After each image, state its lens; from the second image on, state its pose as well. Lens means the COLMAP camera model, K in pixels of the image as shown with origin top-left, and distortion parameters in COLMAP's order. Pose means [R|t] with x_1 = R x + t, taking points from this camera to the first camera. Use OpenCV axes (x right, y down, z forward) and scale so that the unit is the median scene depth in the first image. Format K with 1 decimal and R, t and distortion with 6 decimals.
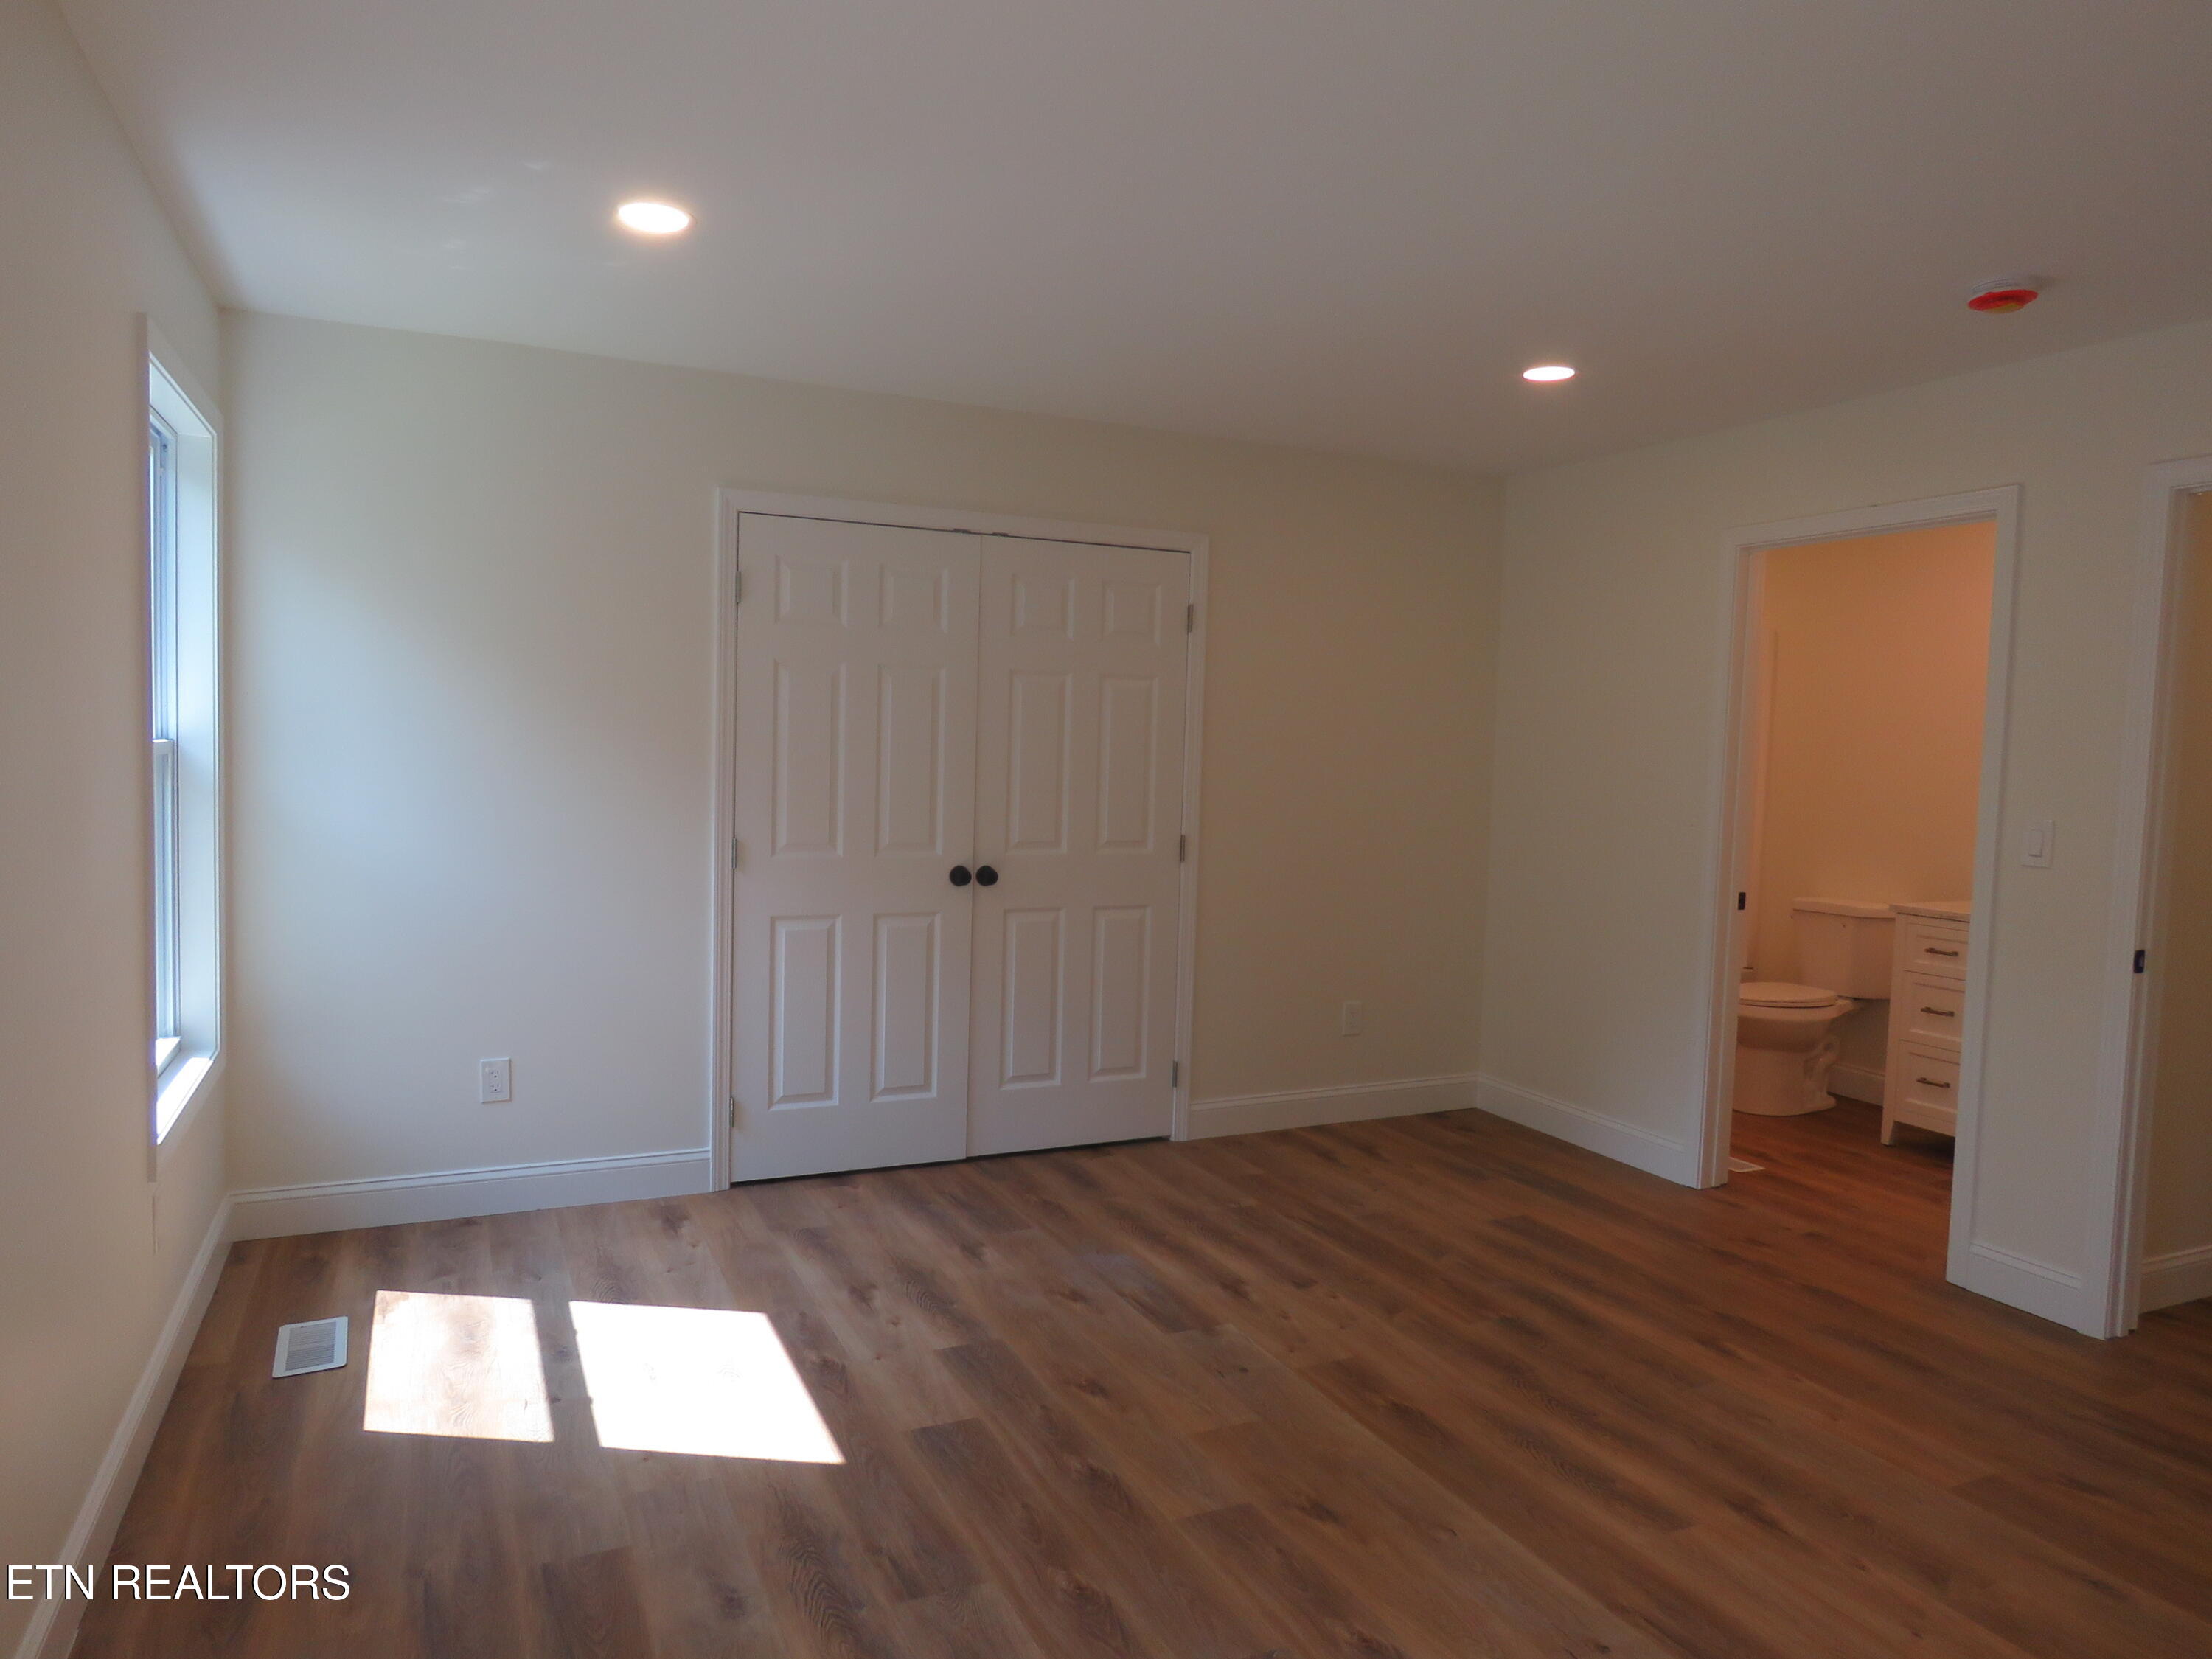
lens RADIAL K [[1403.9, 0, 1099.1], [0, 1403.9, 831.8], [0, 0, 1]] dist [-0.009302, 0.001374]
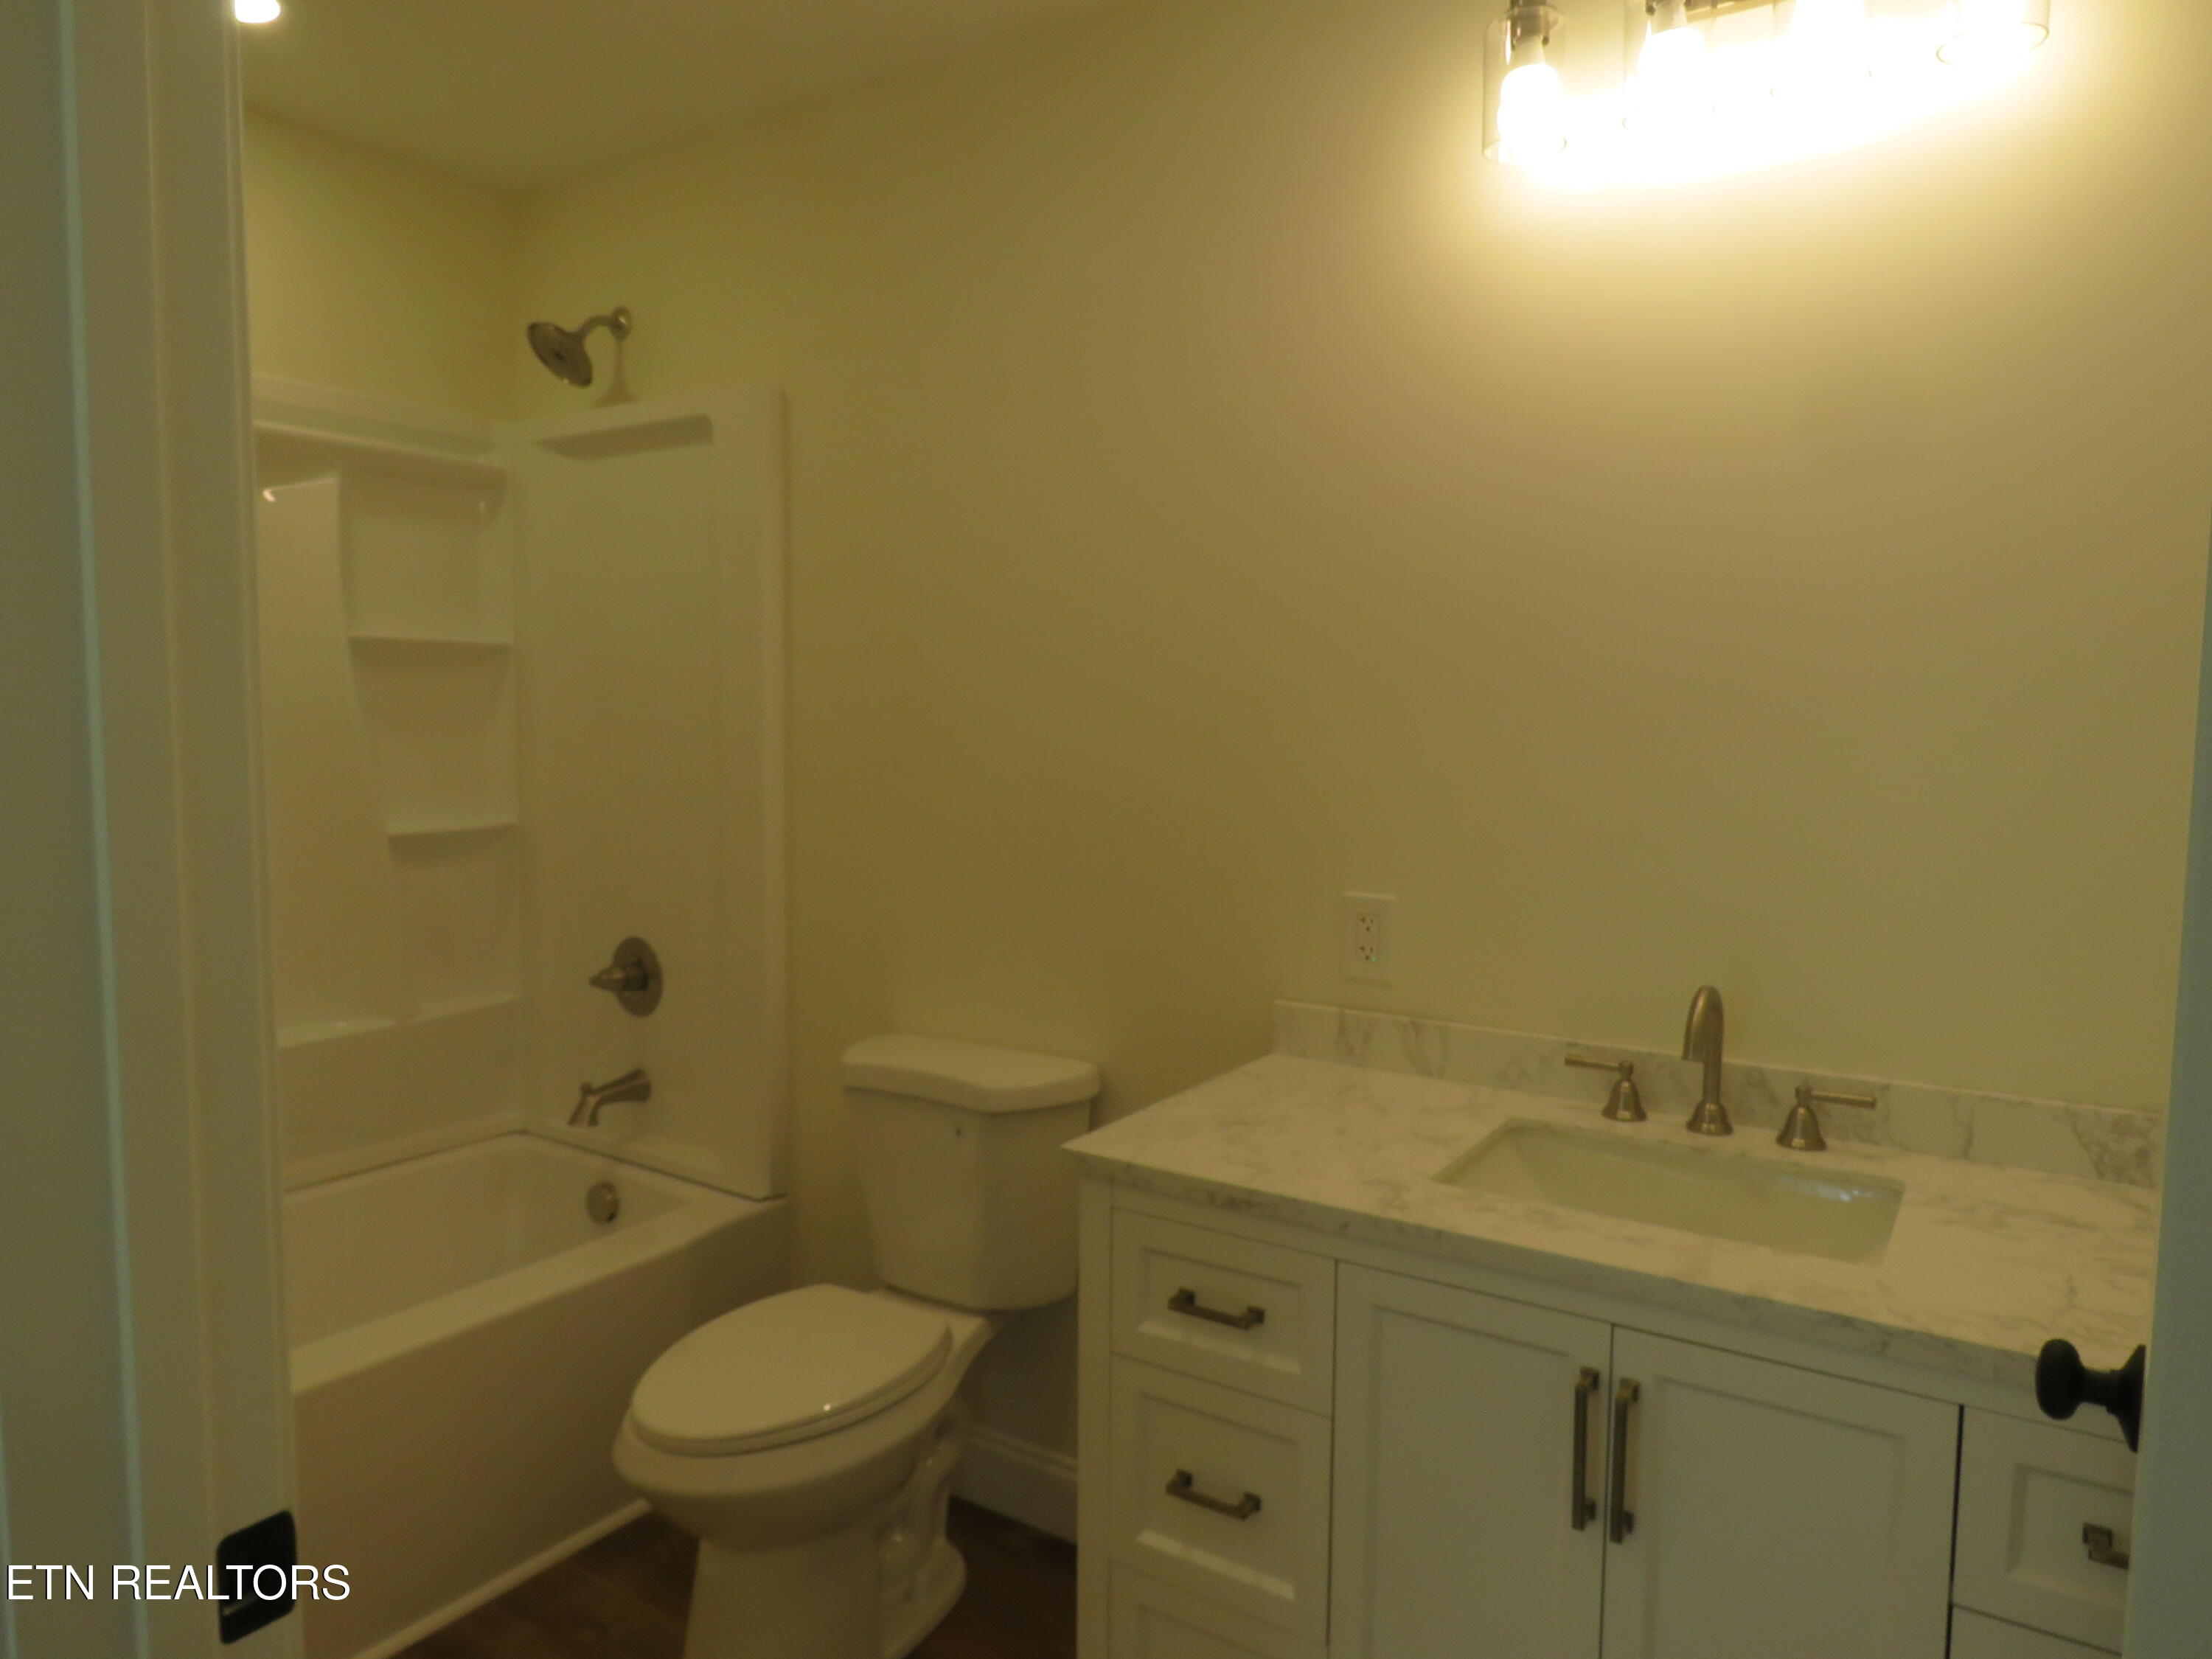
lens RADIAL K [[1403.9, 0, 1099.1], [0, 1403.9, 831.8], [0, 0, 1]] dist [-0.009302, 0.001374]
pose [[0.859582, -0.071560, 0.505963, 0.382302], [0.057034, 0.997395, 0.044171, -0.028011], [-0.507805, -0.009111, 0.861424, 0.661455]]
